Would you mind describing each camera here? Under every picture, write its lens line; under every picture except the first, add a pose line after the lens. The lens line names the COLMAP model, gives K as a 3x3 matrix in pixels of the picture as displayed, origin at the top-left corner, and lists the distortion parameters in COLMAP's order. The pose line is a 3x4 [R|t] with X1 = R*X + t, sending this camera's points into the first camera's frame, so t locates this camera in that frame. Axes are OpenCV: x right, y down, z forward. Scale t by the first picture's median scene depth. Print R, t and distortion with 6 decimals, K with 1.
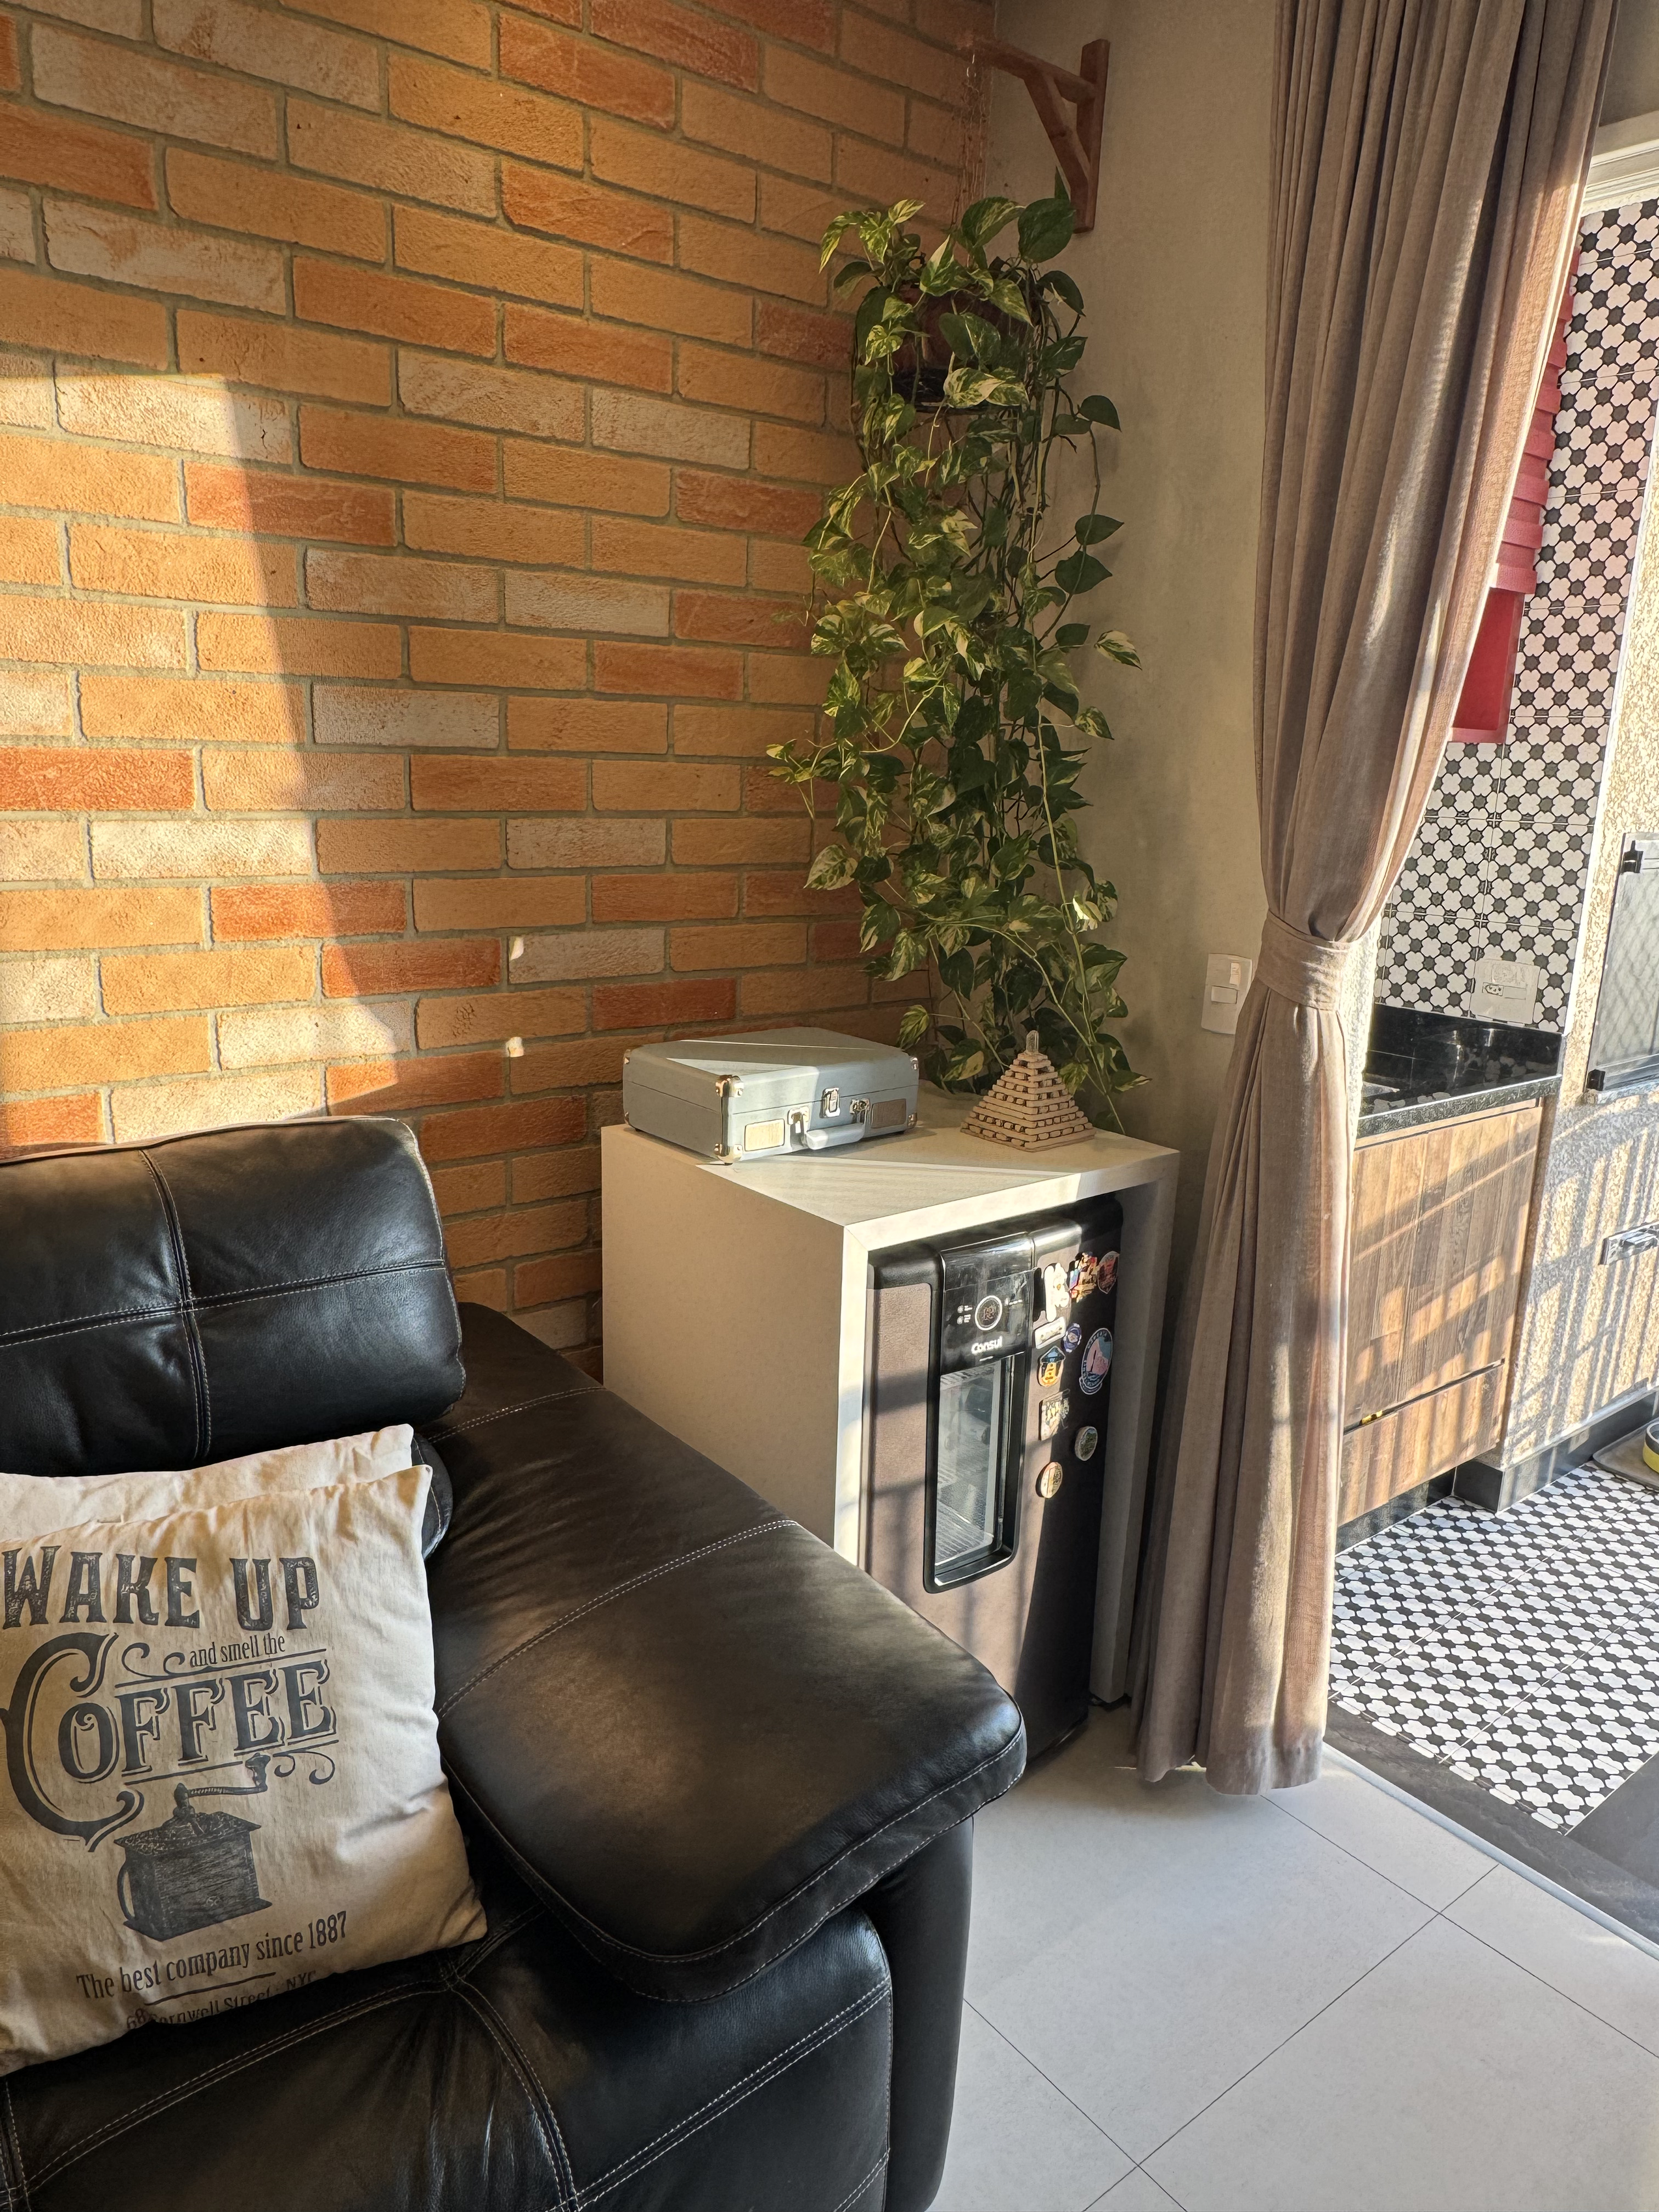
lens RADIAL K [[1483.9, 0, 830.4], [0, 1483.9, 1106.8], [0, 0, 1]] dist [-0.004051, -0.000332]
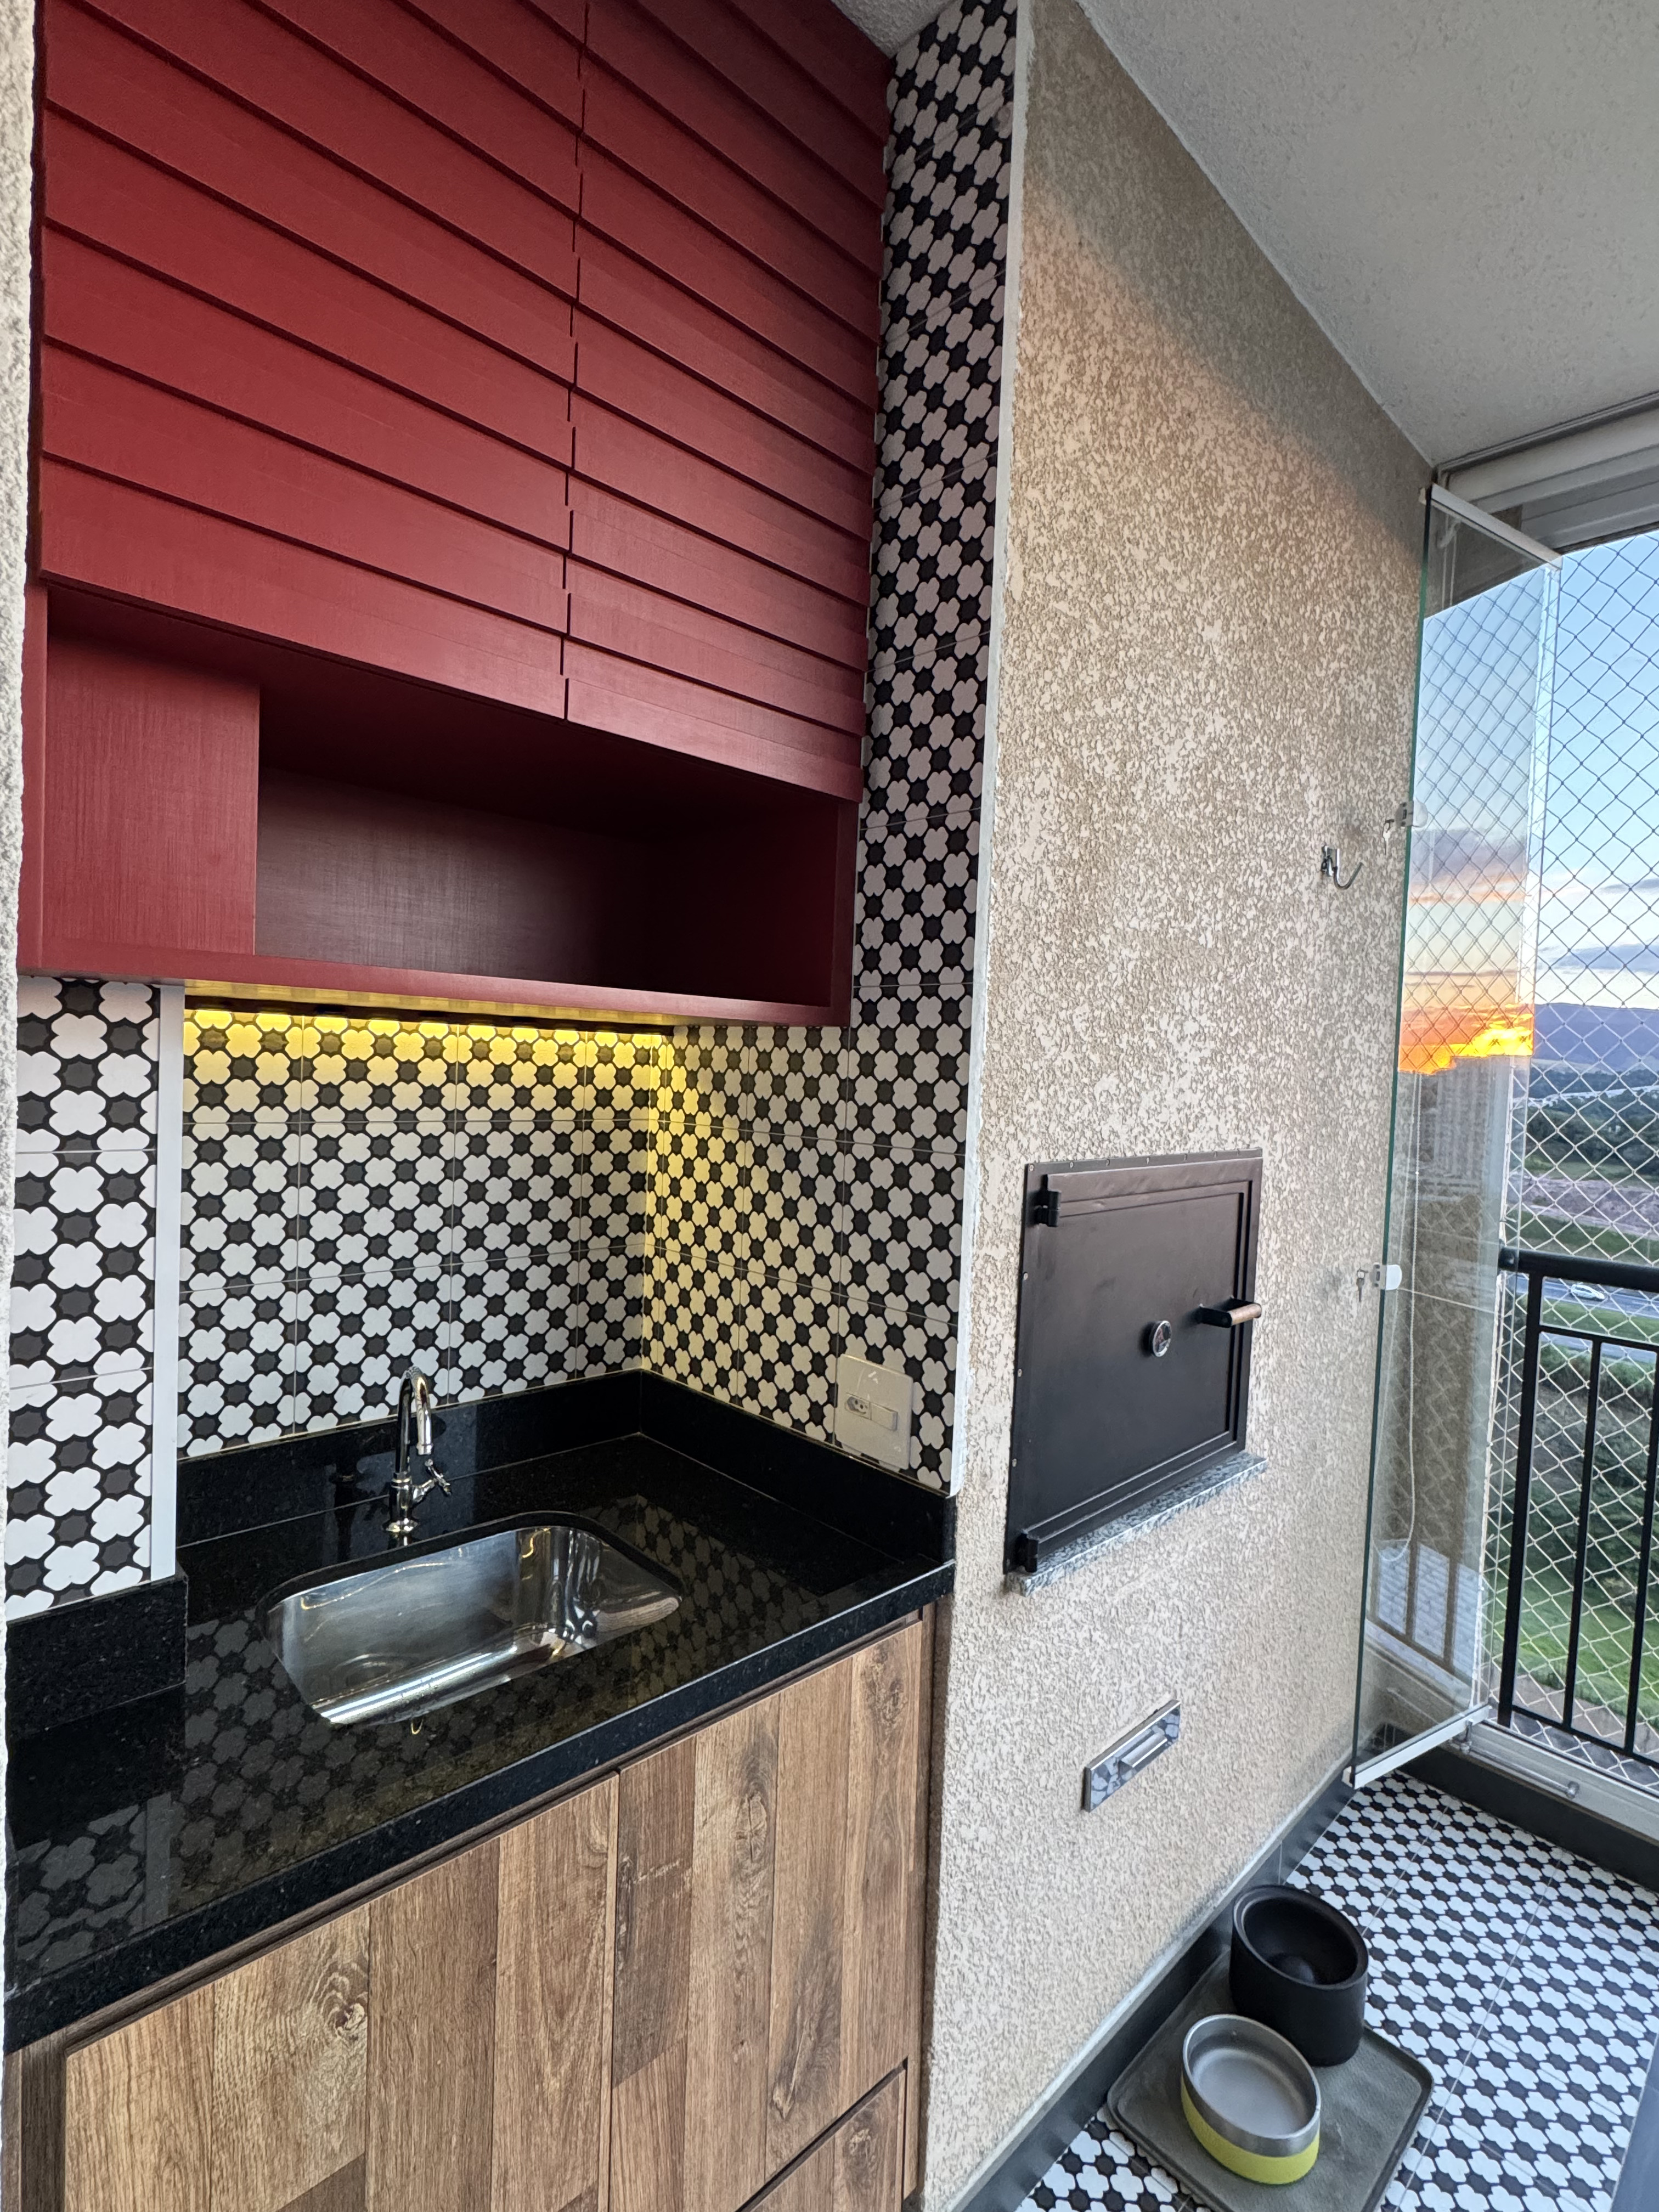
lens RADIAL K [[1058.8, 0, 828.3], [0, 1058.8, 1109.9], [0, 0, 1]] dist [-0.000677, -0.000279]
pose [[0.994951, -0.000271, 0.100360, 0.402468], [0.018750, 0.982891, -0.183234, -0.124722], [-0.098594, 0.184190, 0.977933, 0.555471]]
